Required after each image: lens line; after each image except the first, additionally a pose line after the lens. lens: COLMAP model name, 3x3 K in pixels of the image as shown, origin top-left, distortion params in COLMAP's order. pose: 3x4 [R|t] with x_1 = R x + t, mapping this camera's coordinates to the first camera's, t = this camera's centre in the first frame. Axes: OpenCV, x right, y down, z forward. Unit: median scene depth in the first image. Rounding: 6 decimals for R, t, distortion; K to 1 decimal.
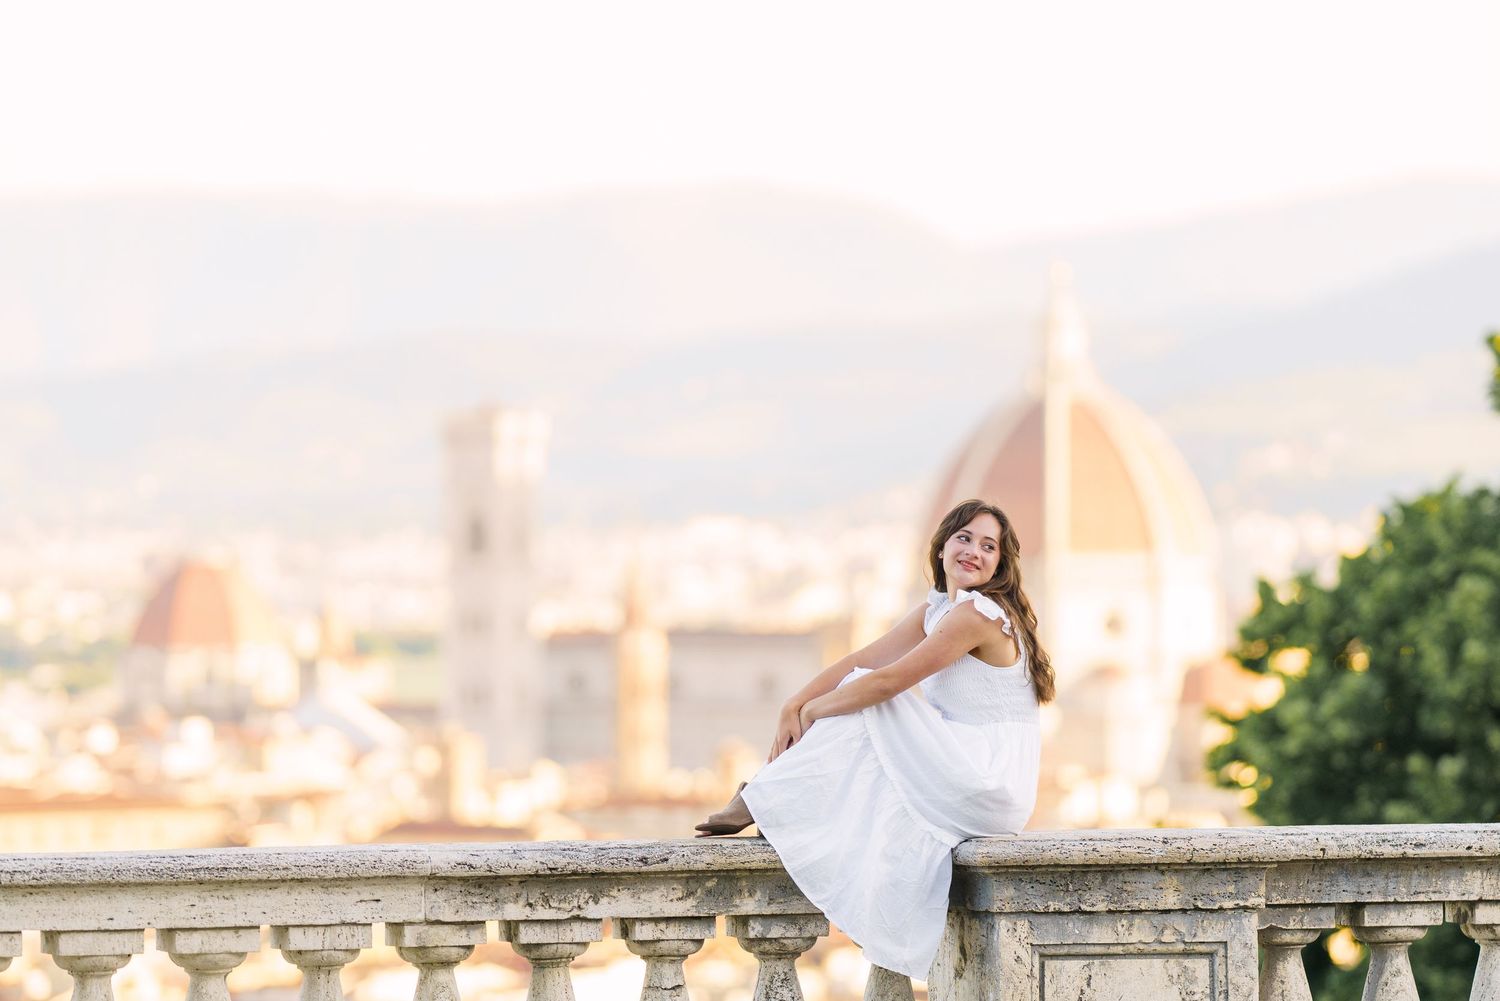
lens RADIAL K [[8676.3, 0, 750.0], [0, 8676.3, 500.5], [0, 0, 1]] dist [0.402519, -5.253201]
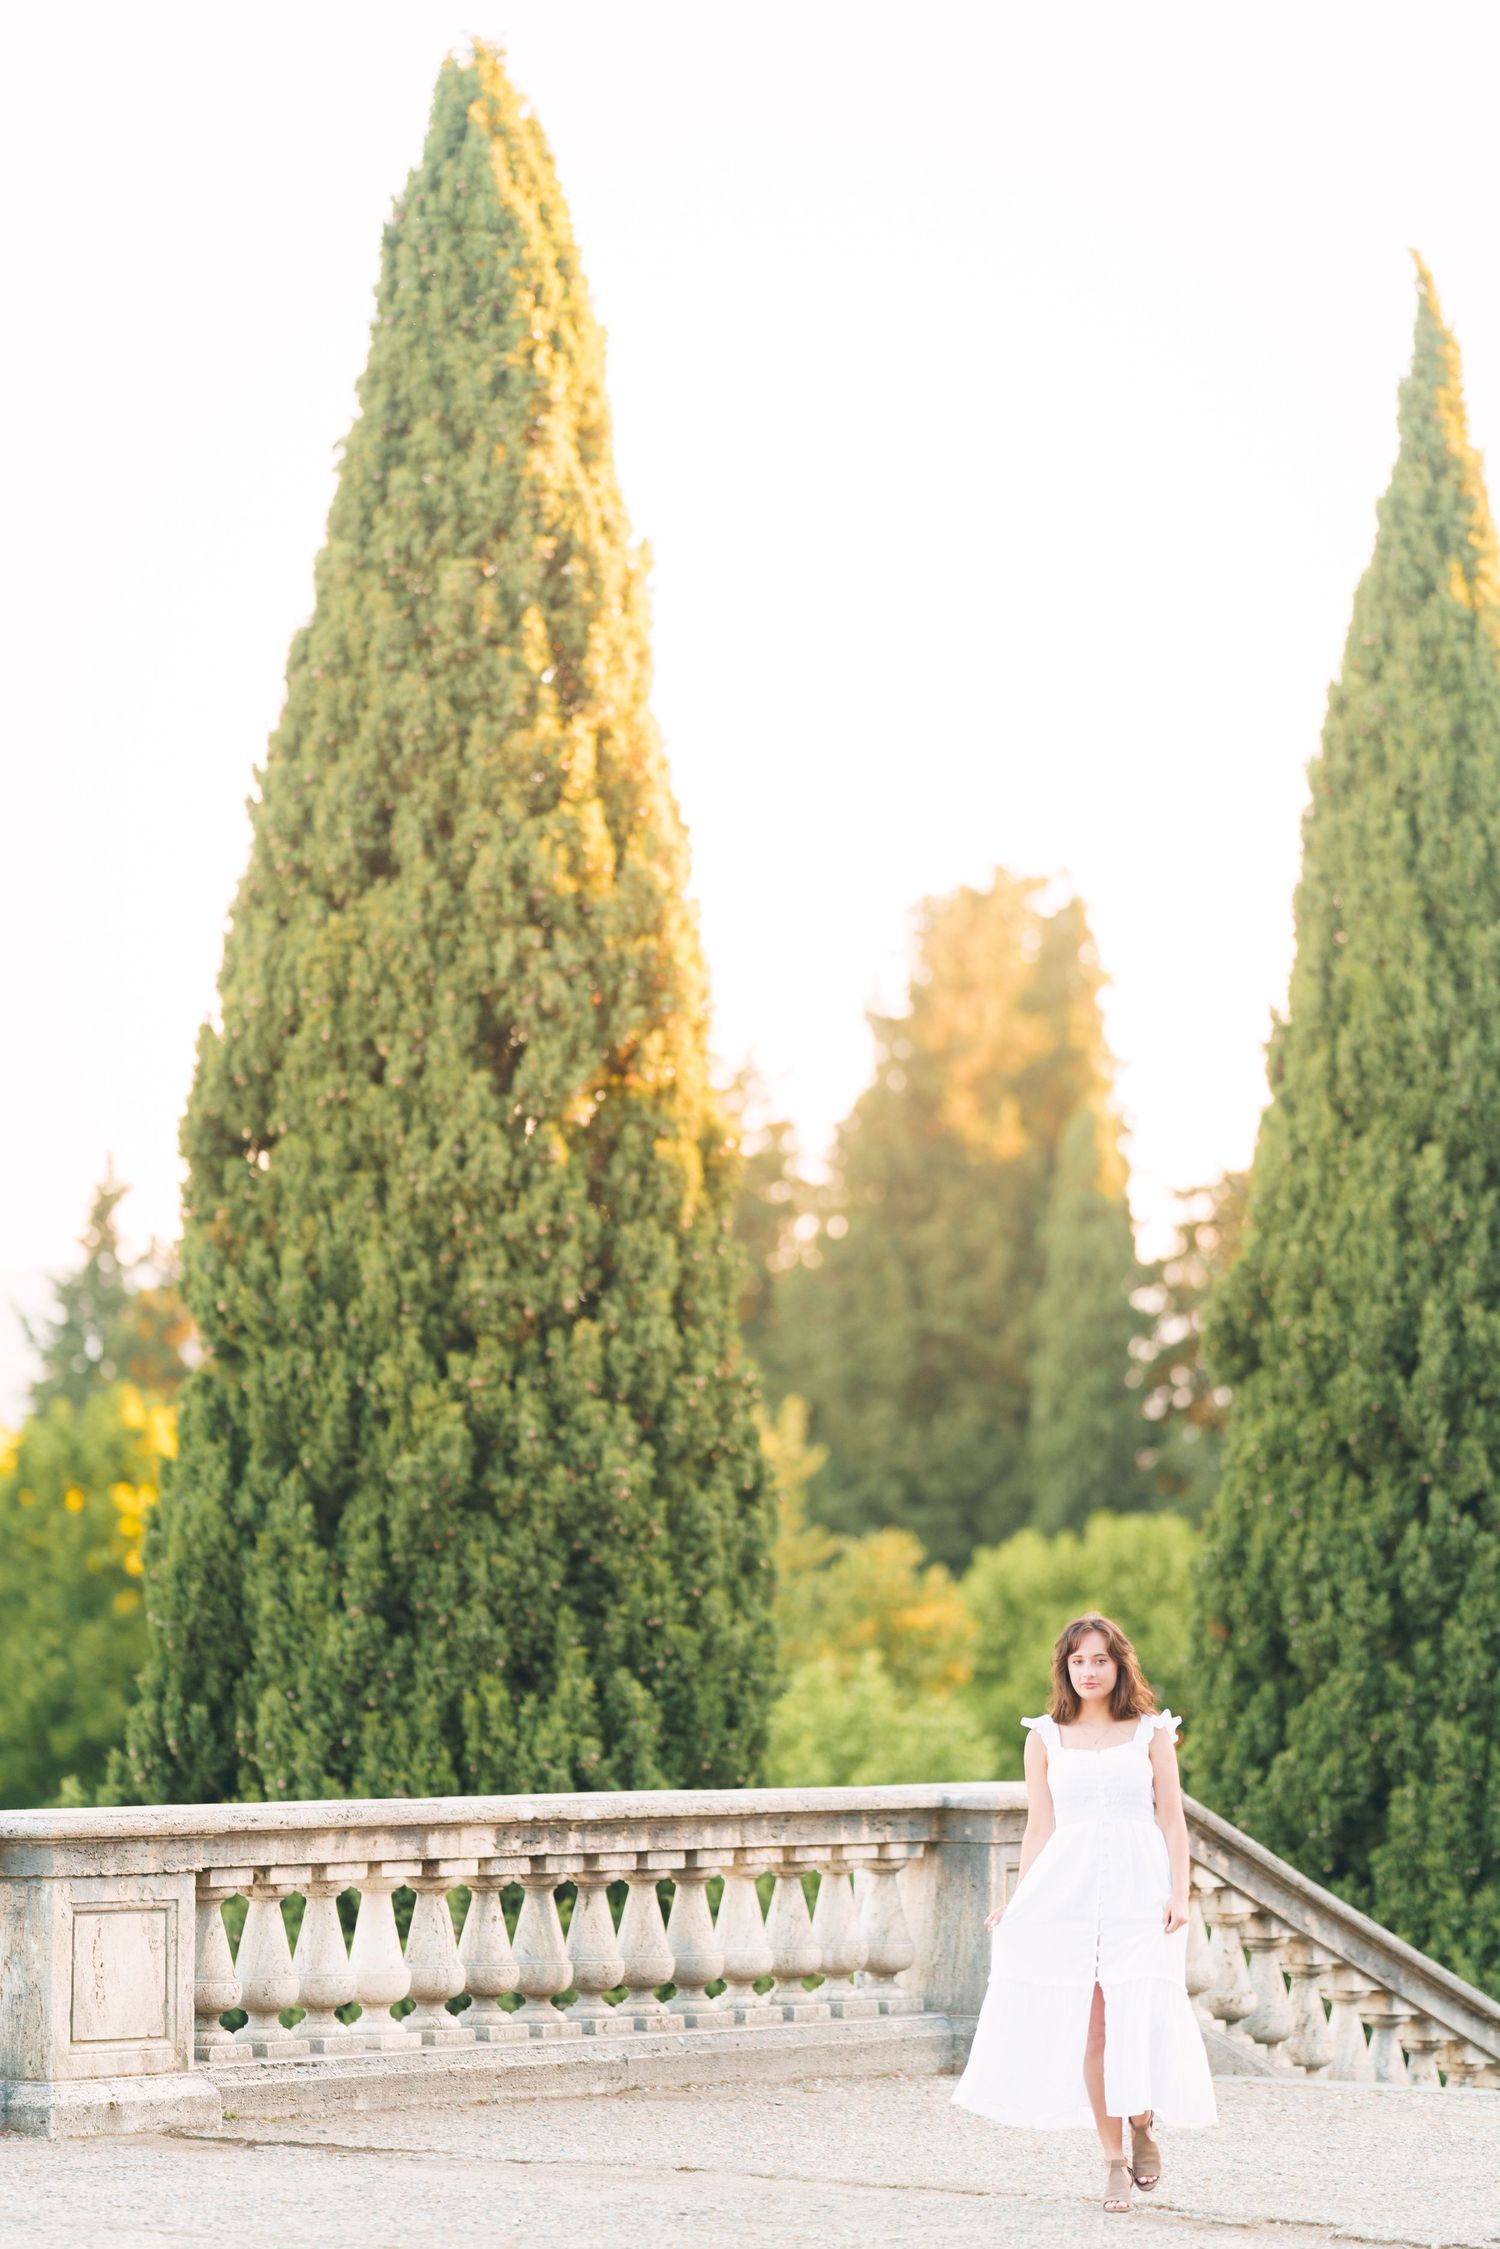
lens RADIAL K [[8533.9, 0, 757.4], [0, 8533.9, 1049.8], [0, 0, 1]] dist [0.341200, -1.935051]
pose [[0.774433, 0.054281, 0.630323, -0.655318], [-0.019627, 0.997894, -0.061820, 0.004071], [-0.632352, 0.035504, 0.773867, 0.002442]]
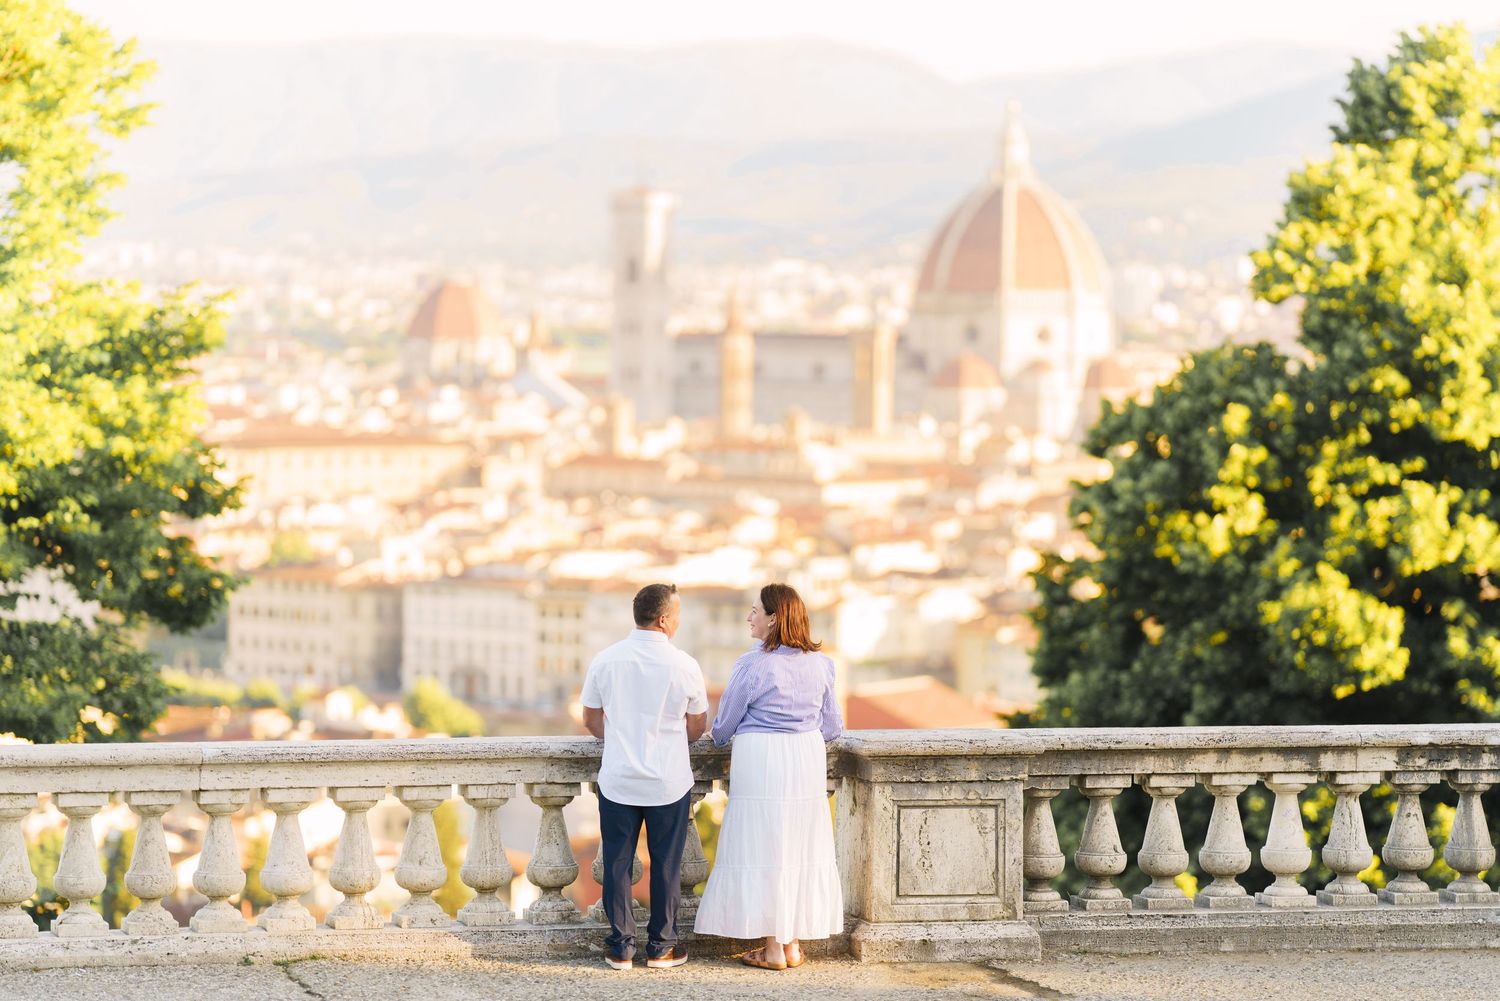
lens RADIAL K [[5691.8, 0, 750.0], [0, 5691.8, 500.5], [0, 0, 1]] dist [0.341200, -1.935051]
pose [[0.999770, 0.018284, -0.011250, 0.015366], [-0.017690, 0.998550, 0.050846, -0.066500], [0.012163, -0.050636, 0.998643, -0.141088]]
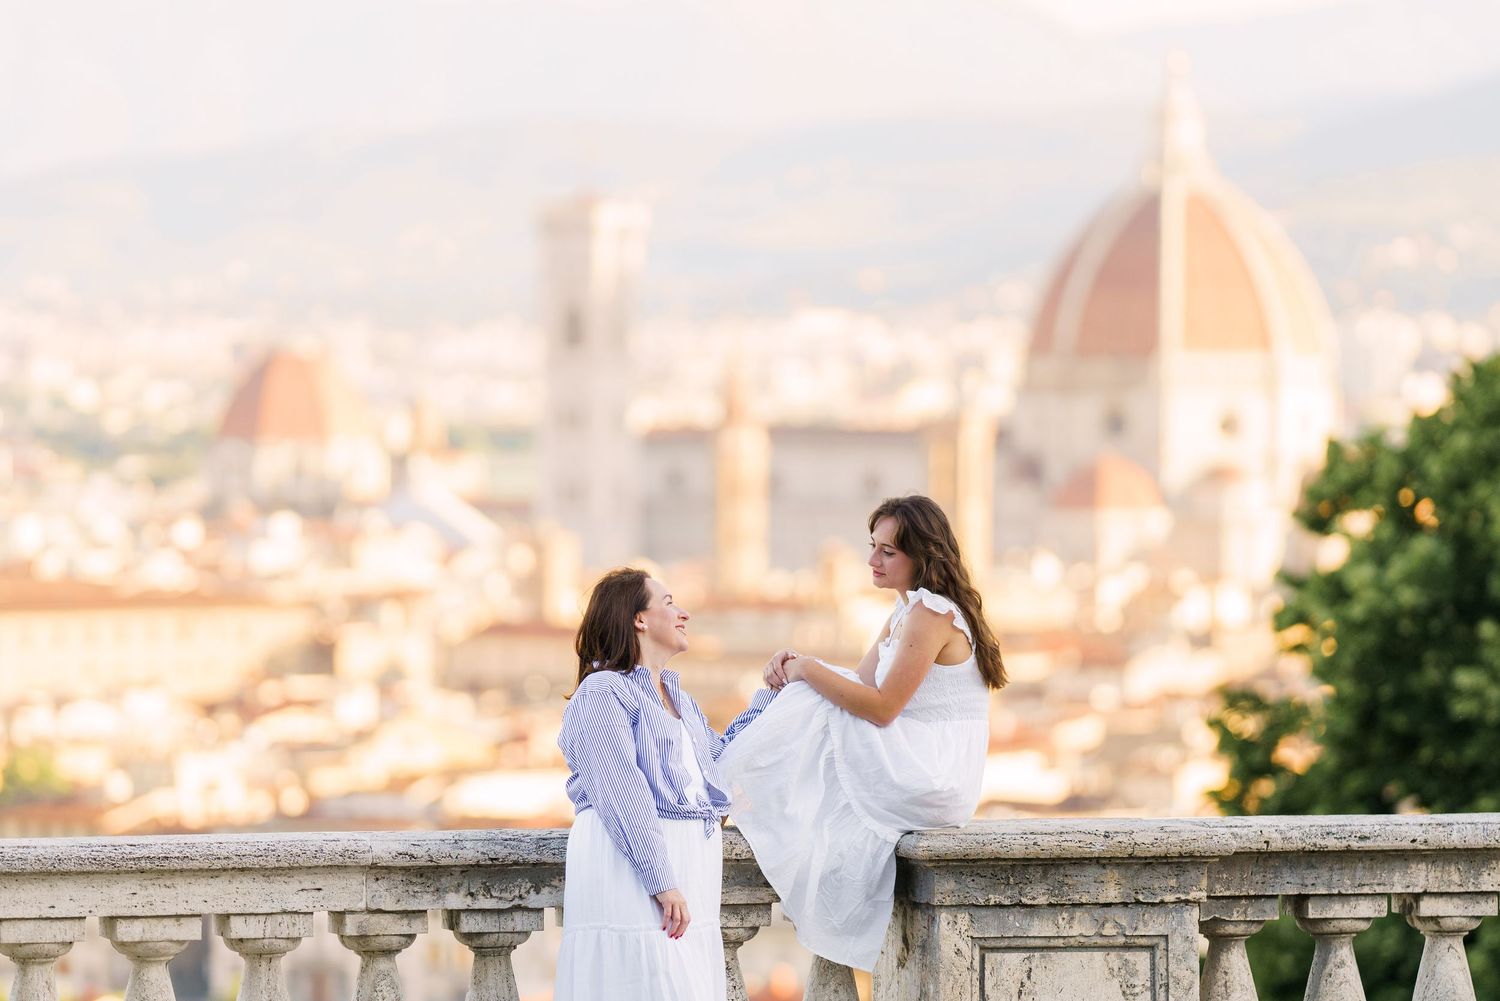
lens RADIAL K [[8971.0, 0, 714.8], [0, 8971.0, 500.1], [0, 0, 1]] dist [0.157199, 13.654263]
pose [[0.999809, 0.008569, -0.017582, 0.020424], [-0.008114, 0.999635, 0.025752, -0.025635], [0.017796, -0.025604, 0.999514, -0.034252]]
